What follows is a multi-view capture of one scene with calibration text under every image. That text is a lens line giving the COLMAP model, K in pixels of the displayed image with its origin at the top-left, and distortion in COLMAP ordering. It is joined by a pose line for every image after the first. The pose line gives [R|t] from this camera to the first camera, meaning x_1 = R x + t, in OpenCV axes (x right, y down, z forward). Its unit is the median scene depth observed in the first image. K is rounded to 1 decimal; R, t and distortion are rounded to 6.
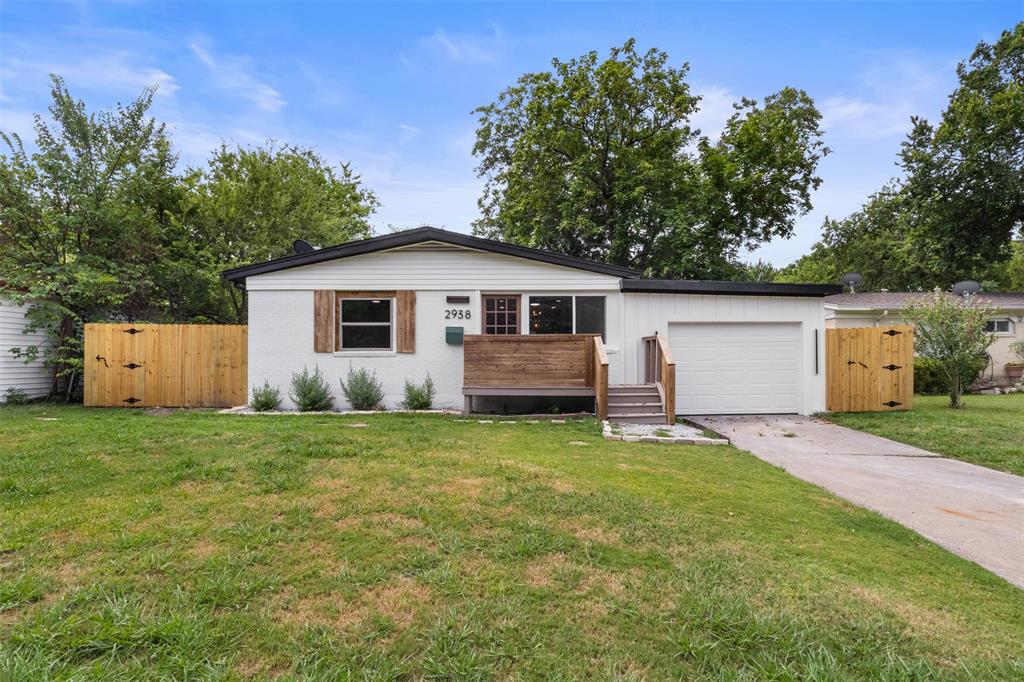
lens RADIAL K [[561.9, 0, 511.6], [0, 561.9, 350.1], [0, 0, 1]] dist [0.014943, -0.000339]
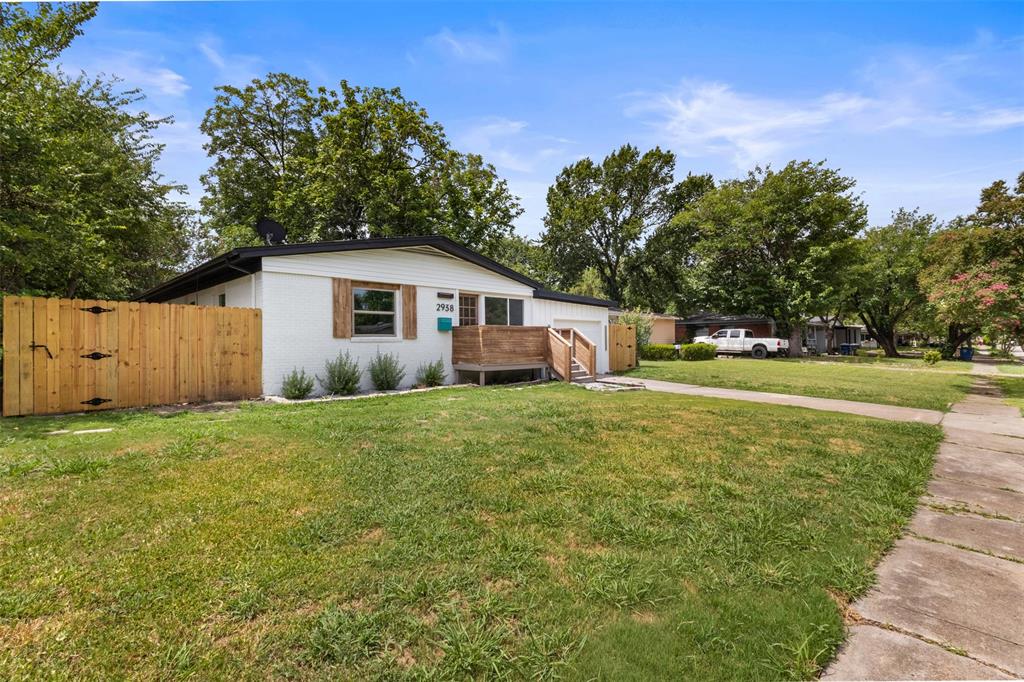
lens RADIAL K [[476.5, 0, 511.2], [0, 476.5, 336.6], [0, 0, 1]] dist [0.000071, 0.000755]
pose [[0.701150, 0.002967, 0.713008, -0.739384], [-0.004805, 0.999988, 0.000564, -0.000920], [-0.712998, -0.003821, 0.701156, 0.155708]]
